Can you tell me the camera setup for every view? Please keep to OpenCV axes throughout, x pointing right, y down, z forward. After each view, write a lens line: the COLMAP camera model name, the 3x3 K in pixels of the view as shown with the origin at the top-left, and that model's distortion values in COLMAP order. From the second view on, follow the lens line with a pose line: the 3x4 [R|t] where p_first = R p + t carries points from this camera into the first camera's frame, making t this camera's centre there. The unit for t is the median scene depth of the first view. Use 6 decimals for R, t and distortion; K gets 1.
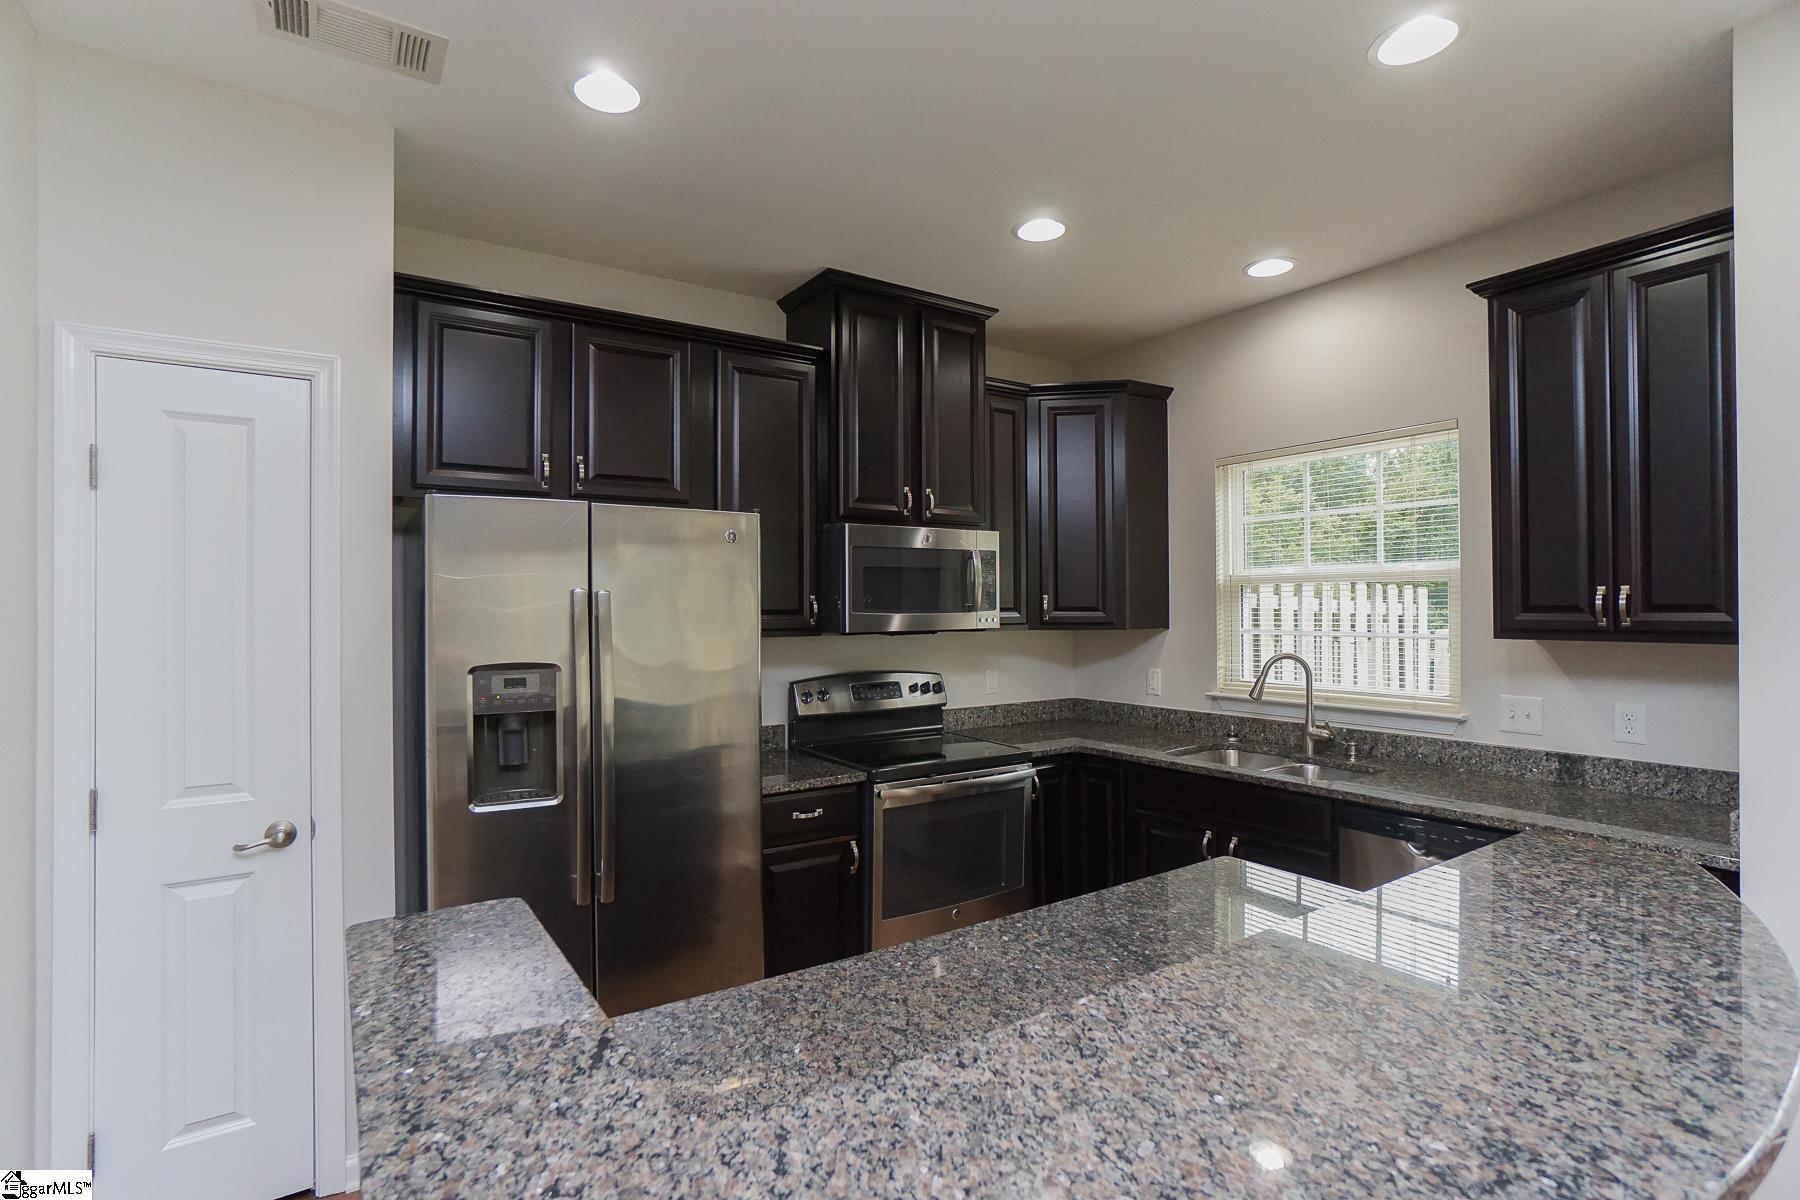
lens RADIAL K [[842.4, 0, 900.0], [0, 842.4, 600.0], [0, 0, 1]] dist [-0.042466, 0.000962]
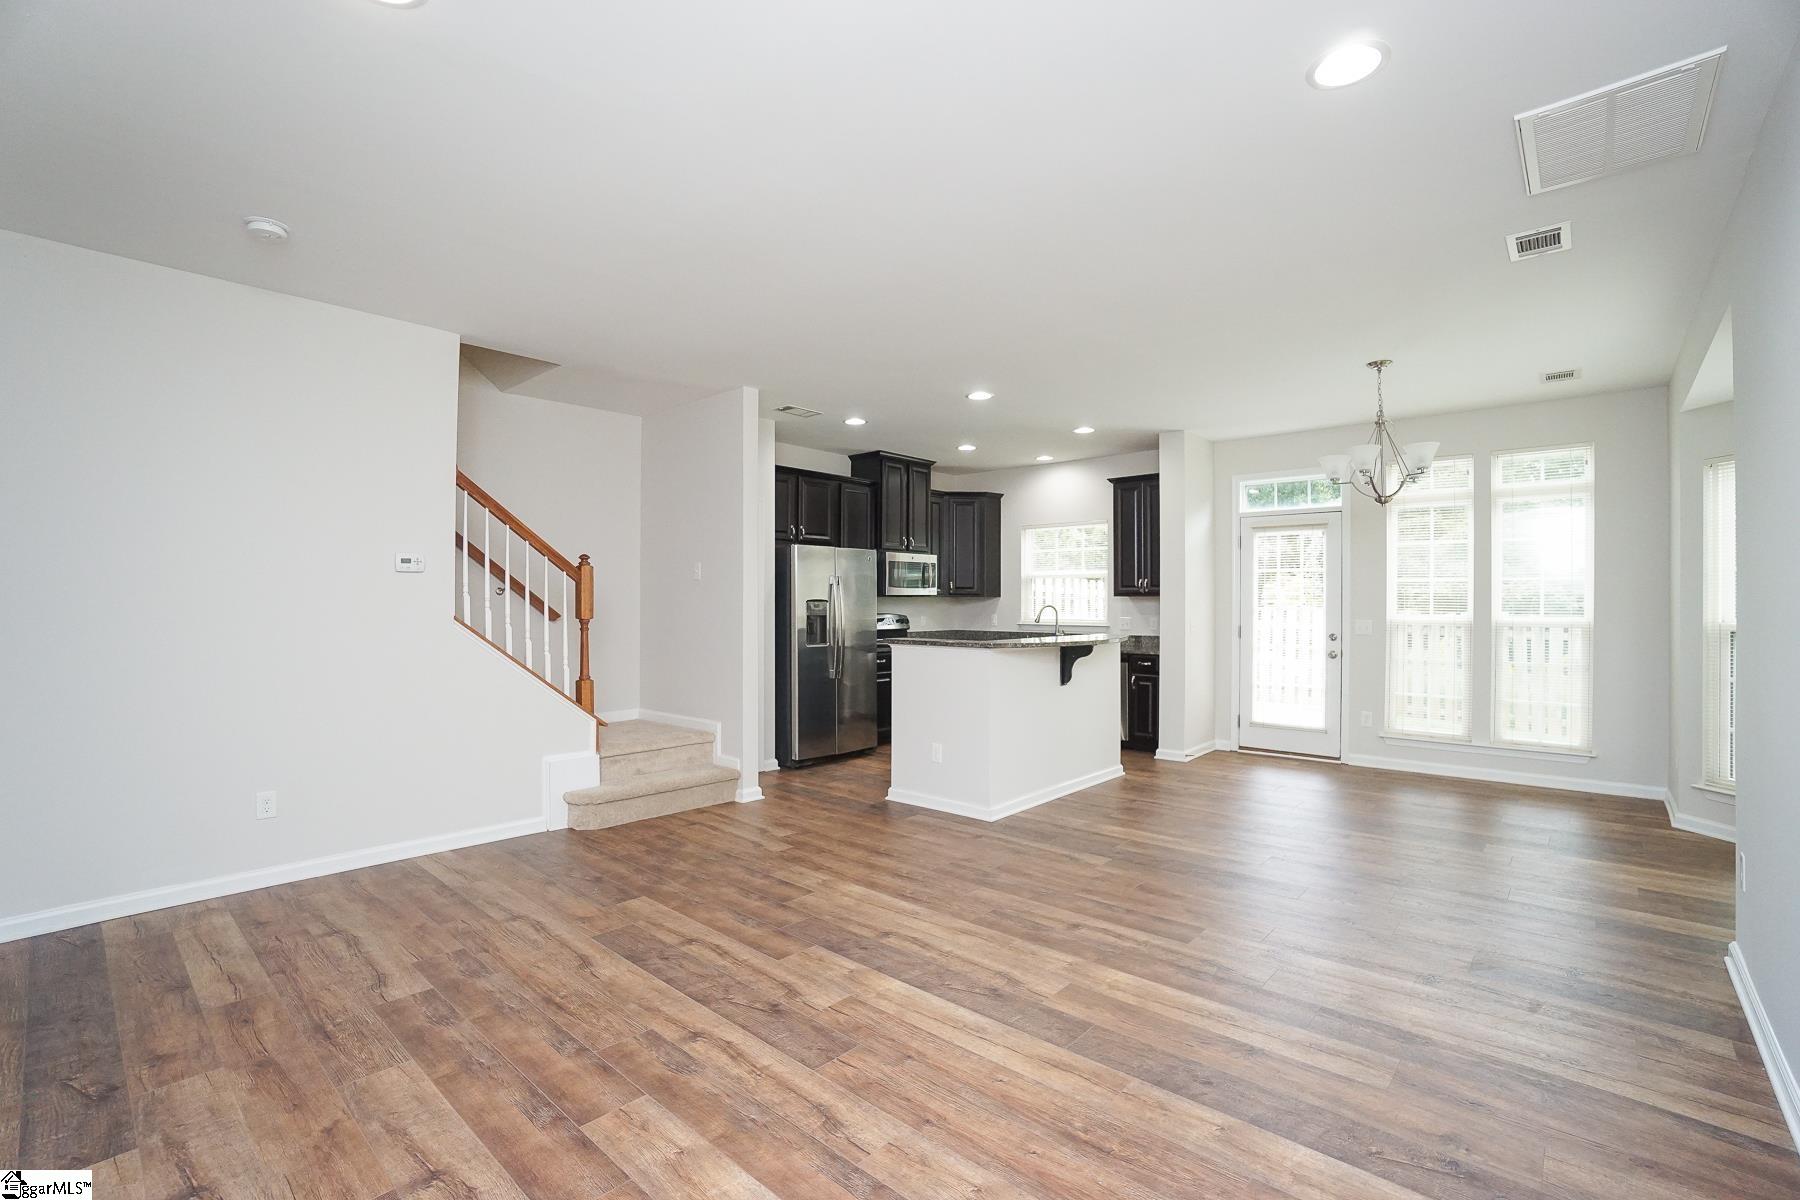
lens RADIAL K [[785.1, 0, 880.2], [0, 785.1, 602.2], [0, 0, 1]] dist [-0.069484, 0.022348]
pose [[0.975662, 0.004897, 0.219225, -0.543643], [-0.007401, 0.999916, 0.010603, 0.032199], [-0.219155, -0.011967, 0.975617, -1.180543]]
